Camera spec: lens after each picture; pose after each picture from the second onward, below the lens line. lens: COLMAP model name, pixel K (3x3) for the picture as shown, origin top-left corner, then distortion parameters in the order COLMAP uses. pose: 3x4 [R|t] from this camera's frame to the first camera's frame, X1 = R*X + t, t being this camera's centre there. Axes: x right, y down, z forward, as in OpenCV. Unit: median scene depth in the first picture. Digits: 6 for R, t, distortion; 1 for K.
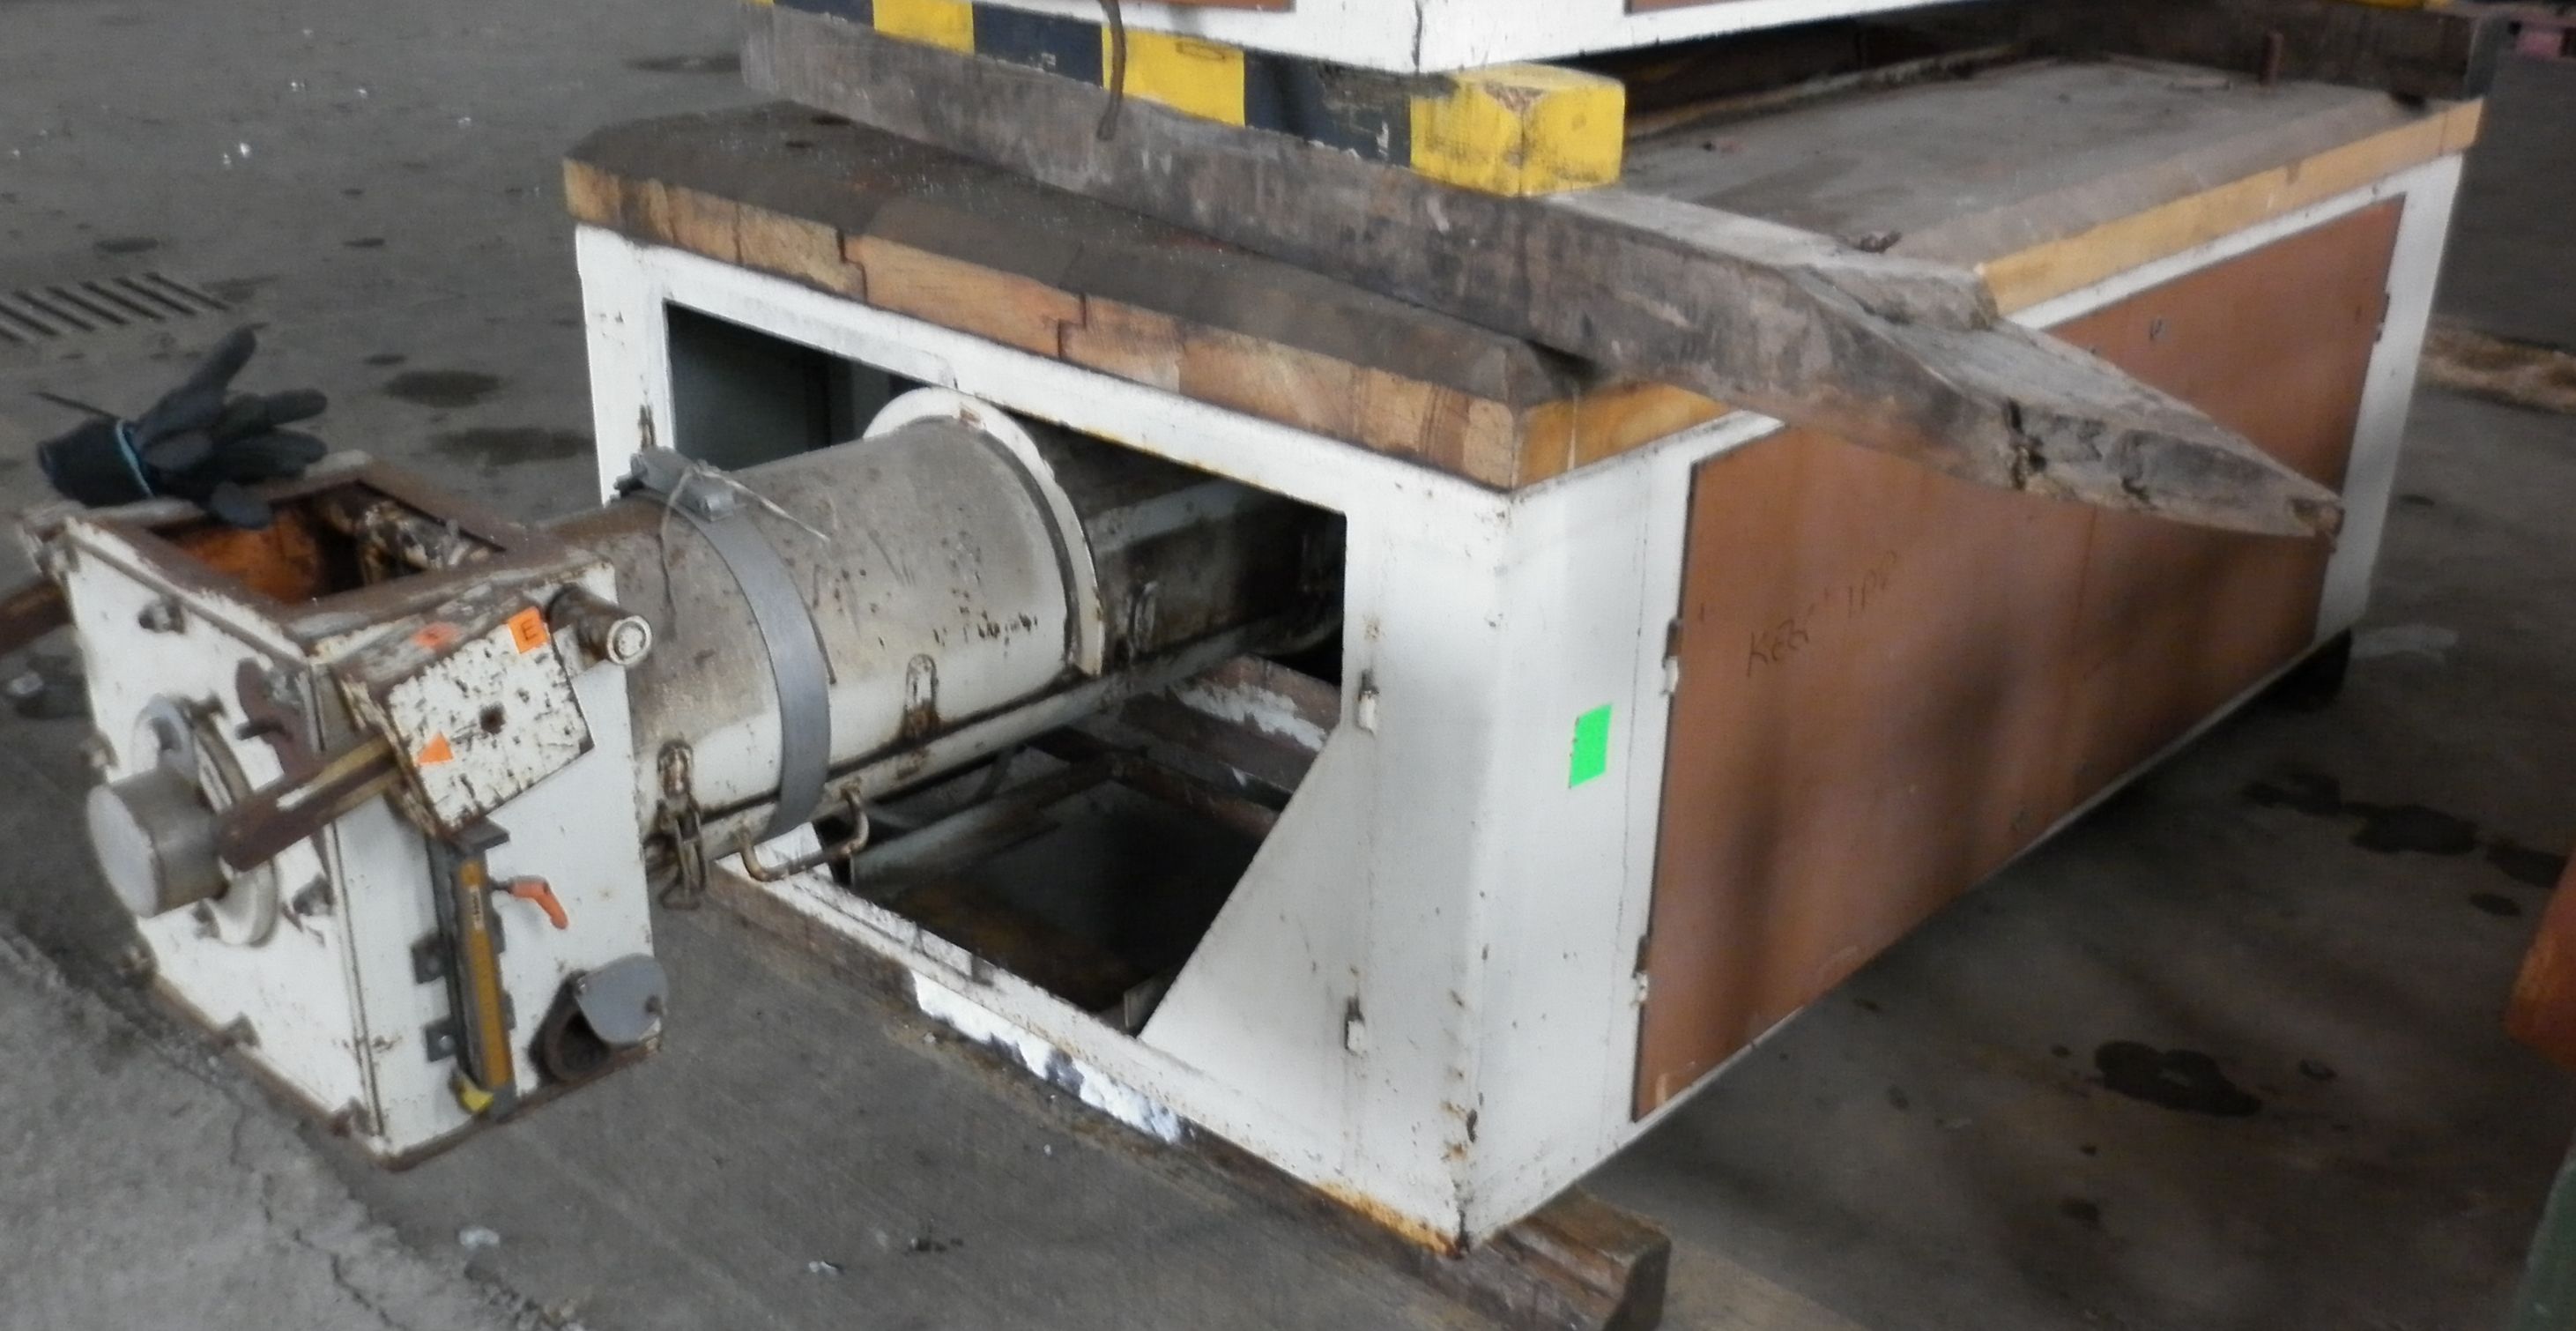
lens RADIAL K [[2351.7, 0, 1288.0], [0, 2351.7, 665.5], [0, 0, 1]] dist [0.012365, 0.003117]
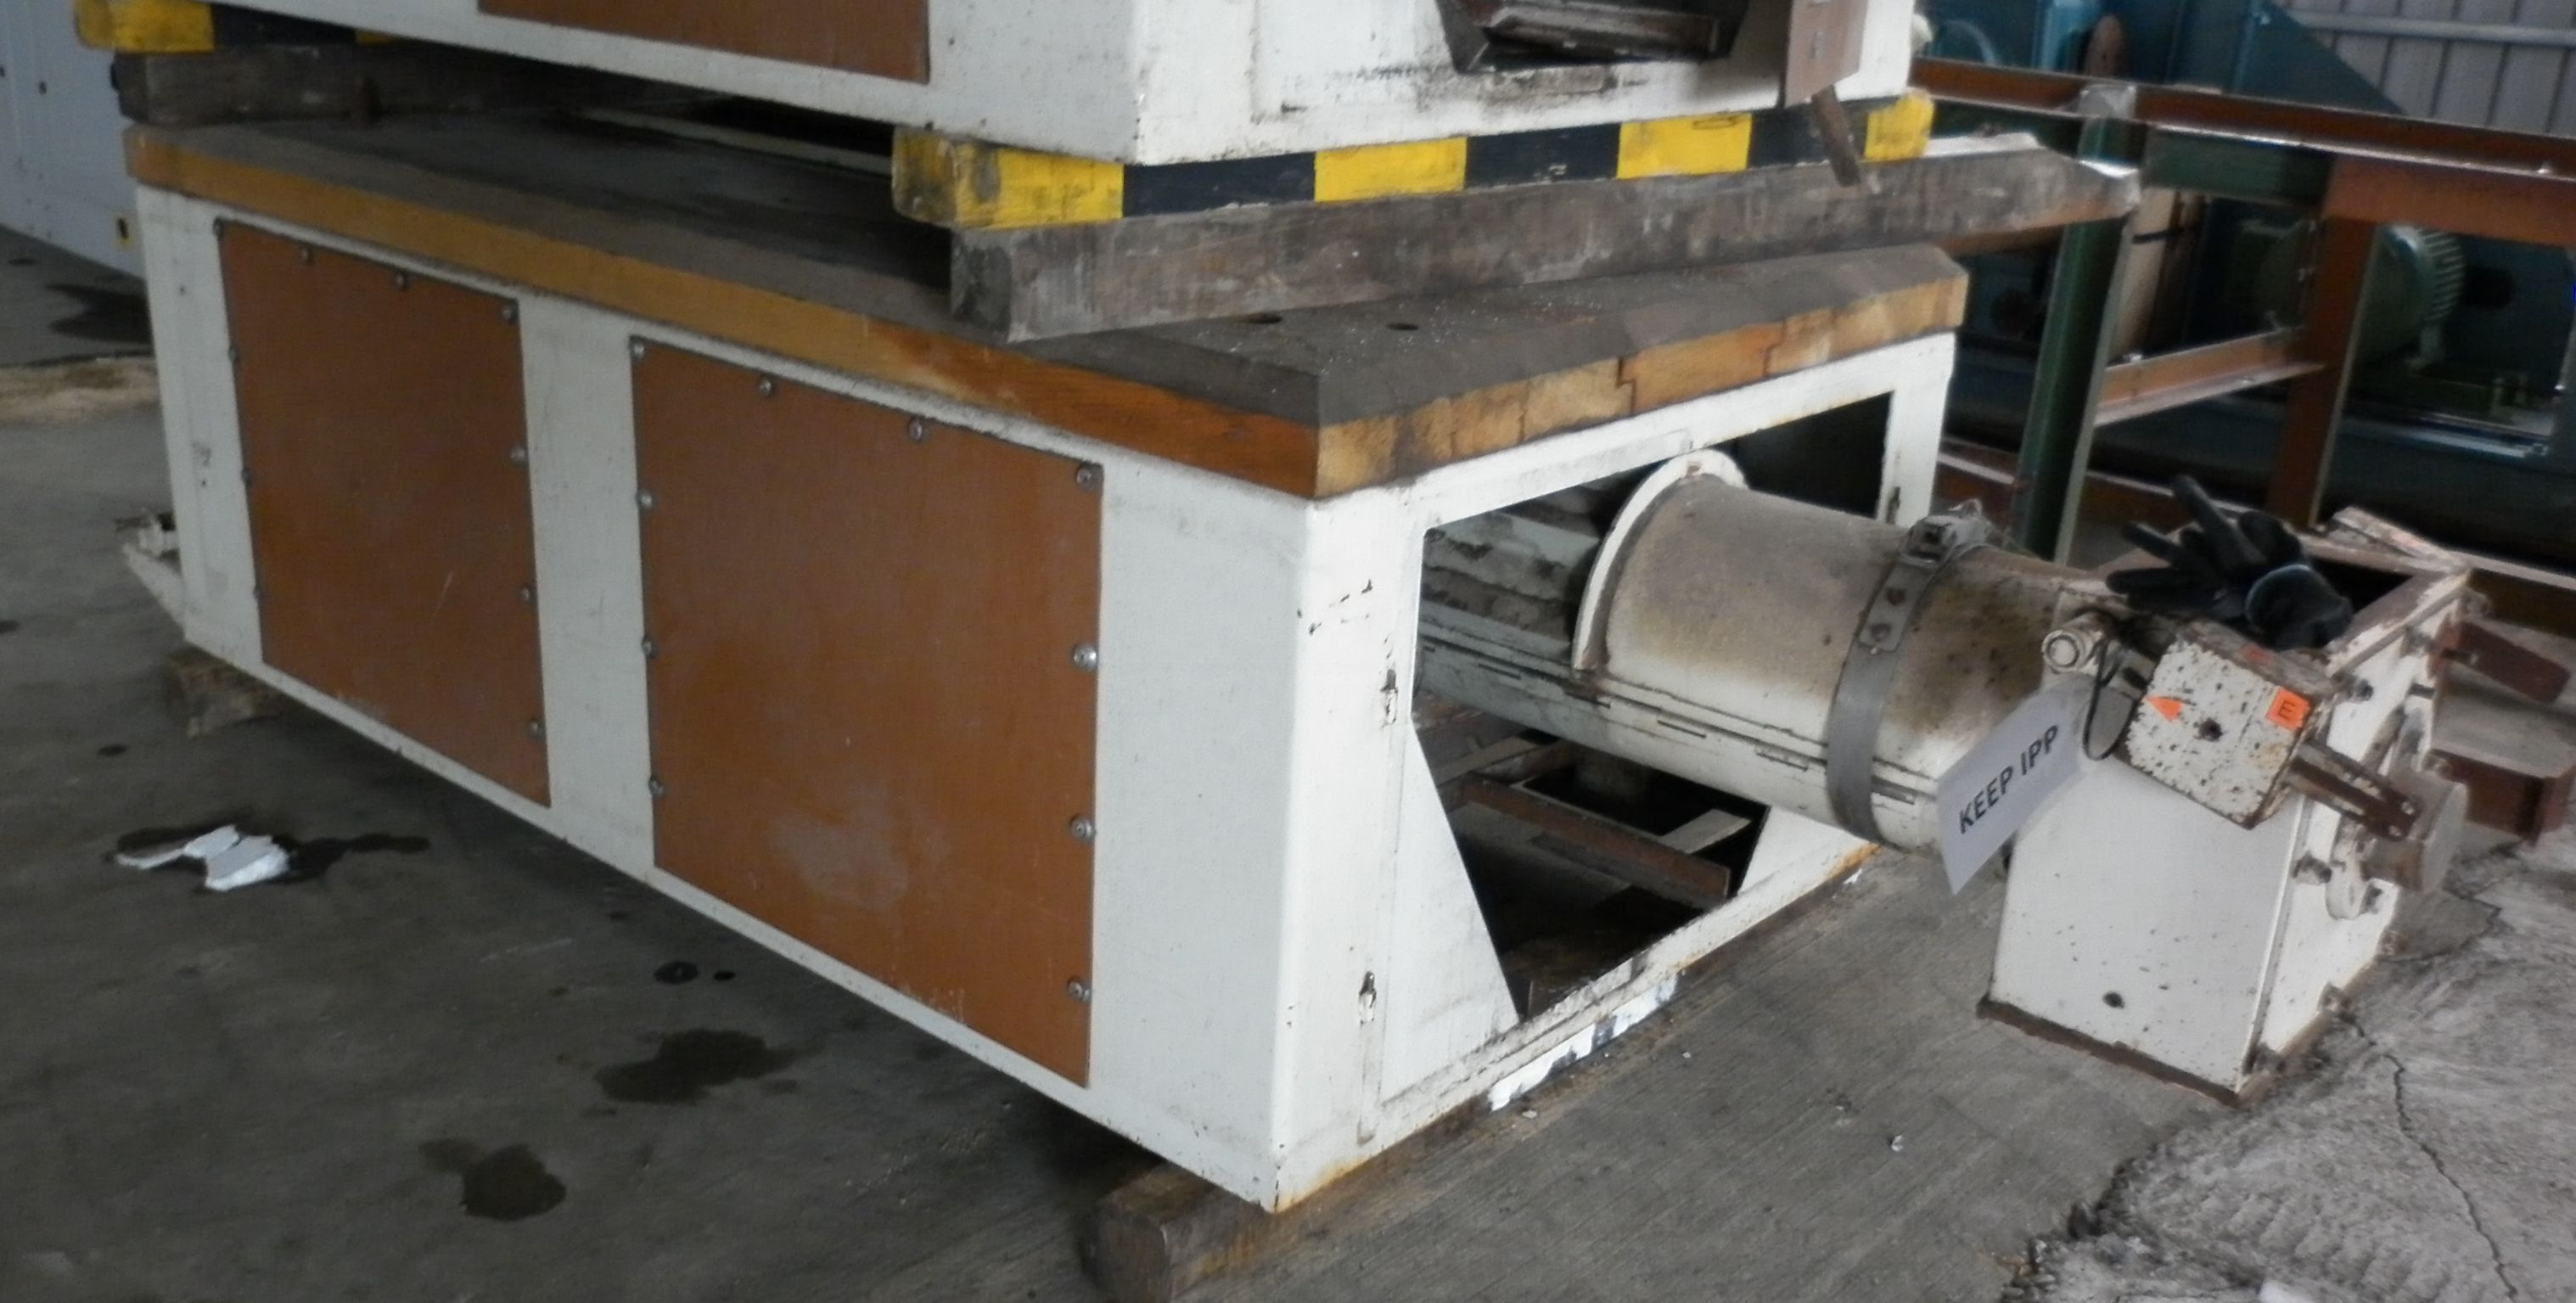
lens RADIAL K [[2278.5, 0, 1288.0], [0, 2278.5, 651.5], [0, 0, 1]] dist [-0.006712, 0.000686]
pose [[0.009789, -0.364898, 0.930996, -1.238549], [0.351971, 0.872715, 0.338355, -0.486672], [-0.935960, 0.324372, 0.136977, 1.086521]]
